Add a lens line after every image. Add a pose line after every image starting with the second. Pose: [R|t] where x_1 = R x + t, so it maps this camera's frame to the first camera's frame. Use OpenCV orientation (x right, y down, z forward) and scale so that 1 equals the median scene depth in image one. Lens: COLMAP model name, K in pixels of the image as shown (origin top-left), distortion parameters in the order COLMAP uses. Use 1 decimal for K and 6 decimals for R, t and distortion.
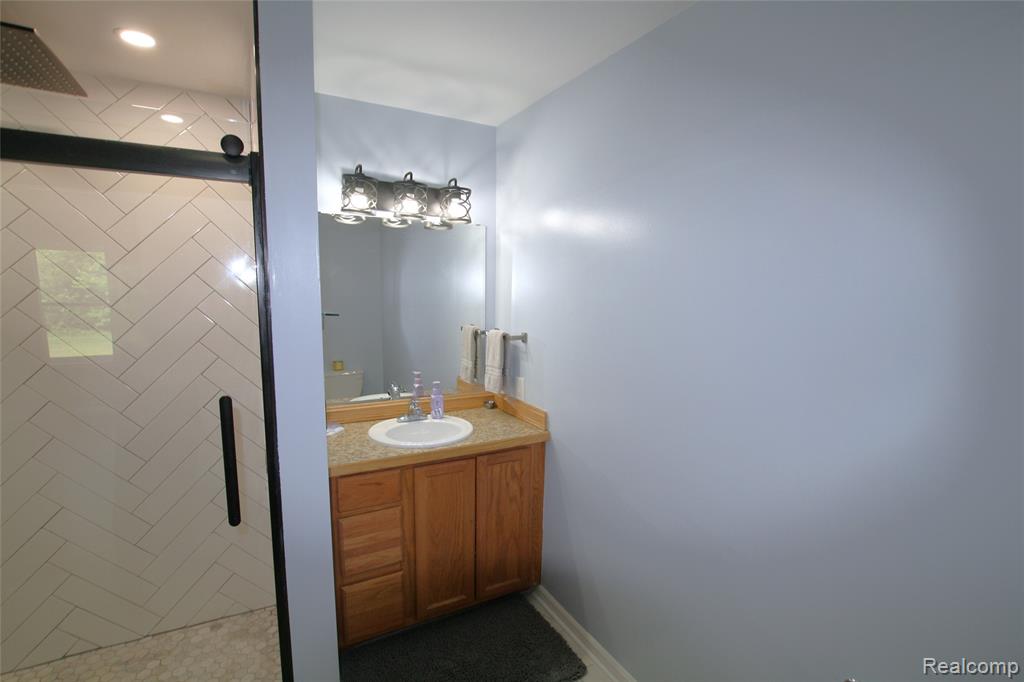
lens RADIAL K [[478.2, 0, 516.9], [0, 478.2, 358.7], [0, 0, 1]] dist [-0.032117, 0.000173]
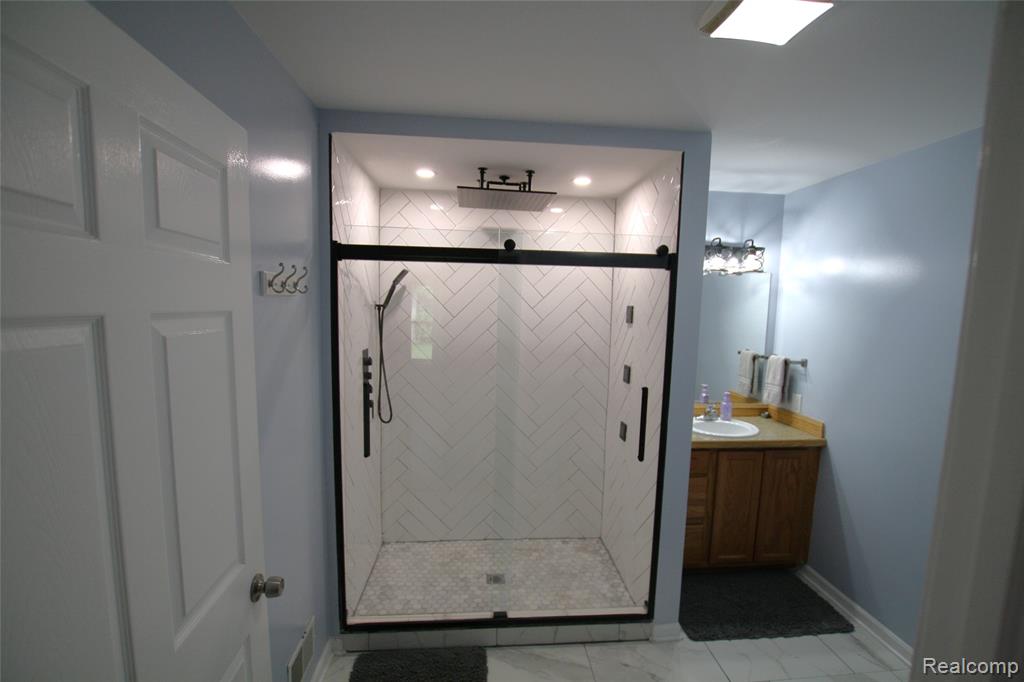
lens RADIAL K [[478.2, 0, 516.9], [0, 478.2, 358.7], [0, 0, 1]] dist [-0.032117, 0.000173]
pose [[0.911970, 0.052262, -0.406914, -0.172751], [-0.066616, 0.997554, -0.021177, 0.022100], [0.404812, 0.046420, 0.913221, -0.449564]]
